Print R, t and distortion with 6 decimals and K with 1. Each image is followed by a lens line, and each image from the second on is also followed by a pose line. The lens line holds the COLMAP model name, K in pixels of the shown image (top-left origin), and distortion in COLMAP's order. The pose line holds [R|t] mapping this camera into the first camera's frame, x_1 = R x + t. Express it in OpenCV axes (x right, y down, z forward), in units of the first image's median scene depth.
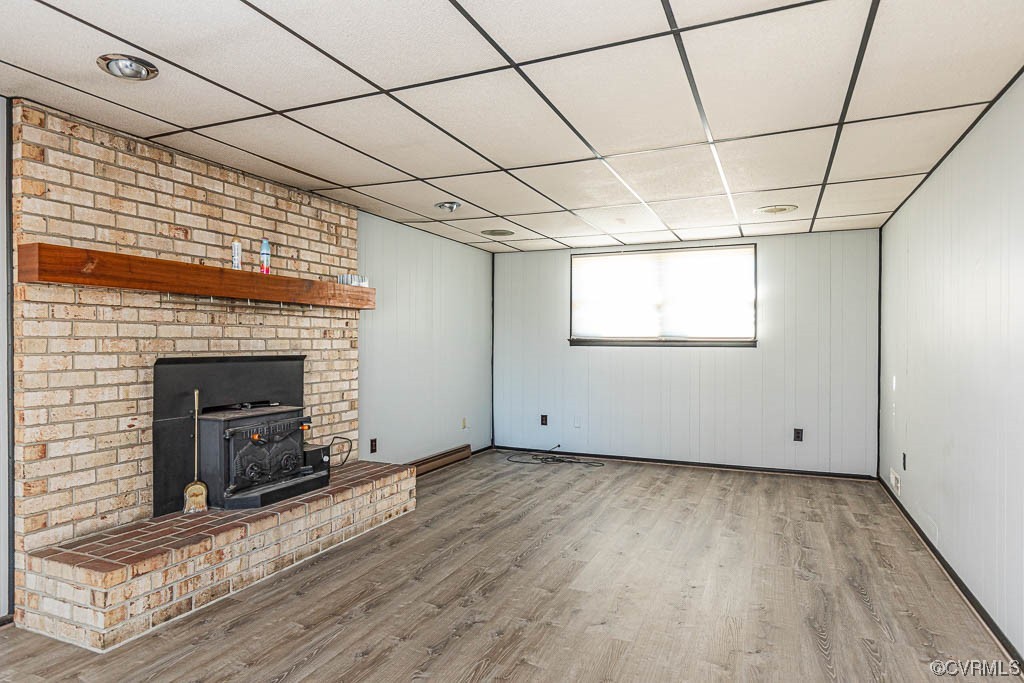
lens RADIAL K [[593.5, 0, 512.0], [0, 593.5, 341.5], [0, 0, 1]] dist [-0.001352, -0.000192]
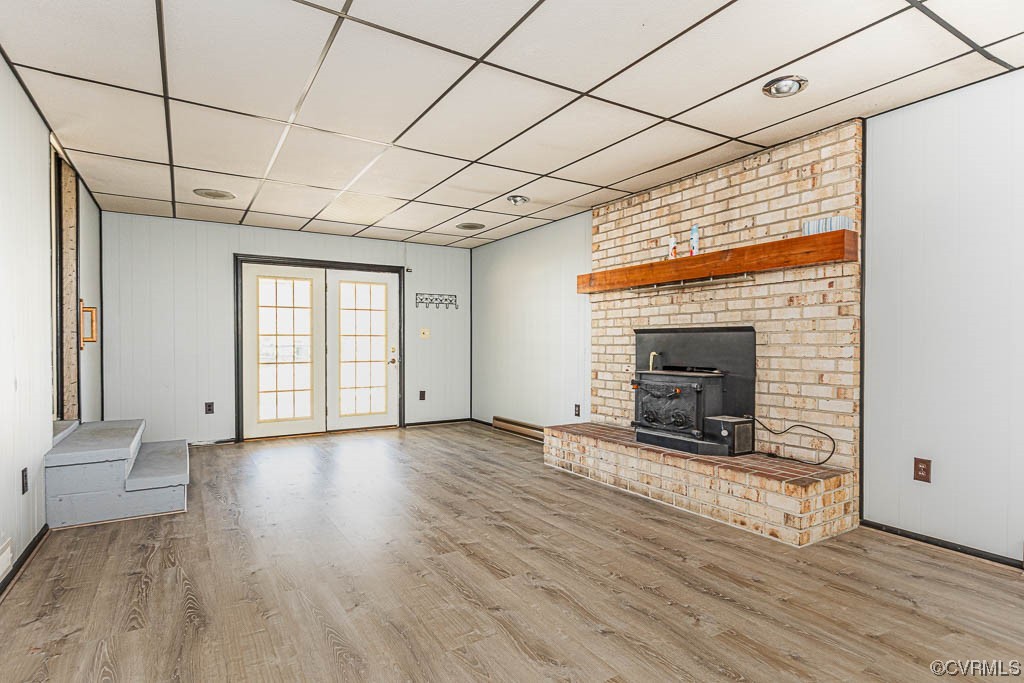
lens RADIAL K [[533.0, 0, 512.0], [0, 533.0, 341.5], [0, 0, 1]] dist [0.006460, 0.000278]
pose [[-0.563933, -0.004518, -0.825808, 0.673670], [0.001945, 0.999975, -0.006798, 0.061646], [0.825819, -0.005440, -0.563910, 1.362457]]
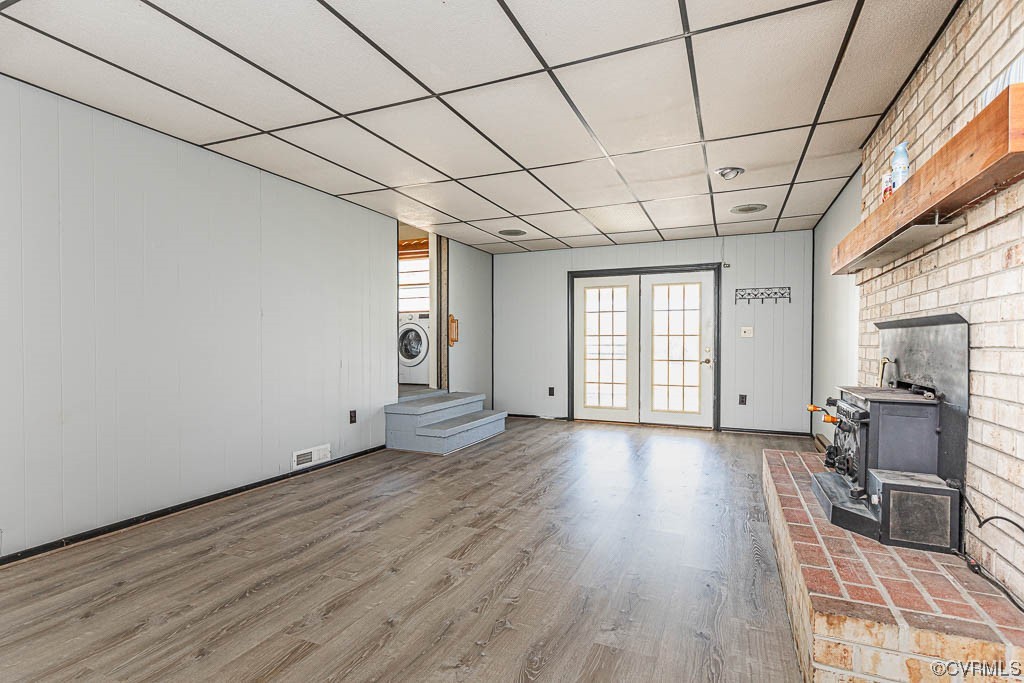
lens RADIAL K [[497.4, 0, 512.0], [0, 497.4, 341.5], [0, 0, 1]] dist [0.010433, -0.000035]
pose [[-0.999990, -0.004466, -0.000809, 0.032676], [-0.004463, 0.999982, -0.004007, 0.059263], [0.000827, -0.004004, -0.999992, 1.664875]]
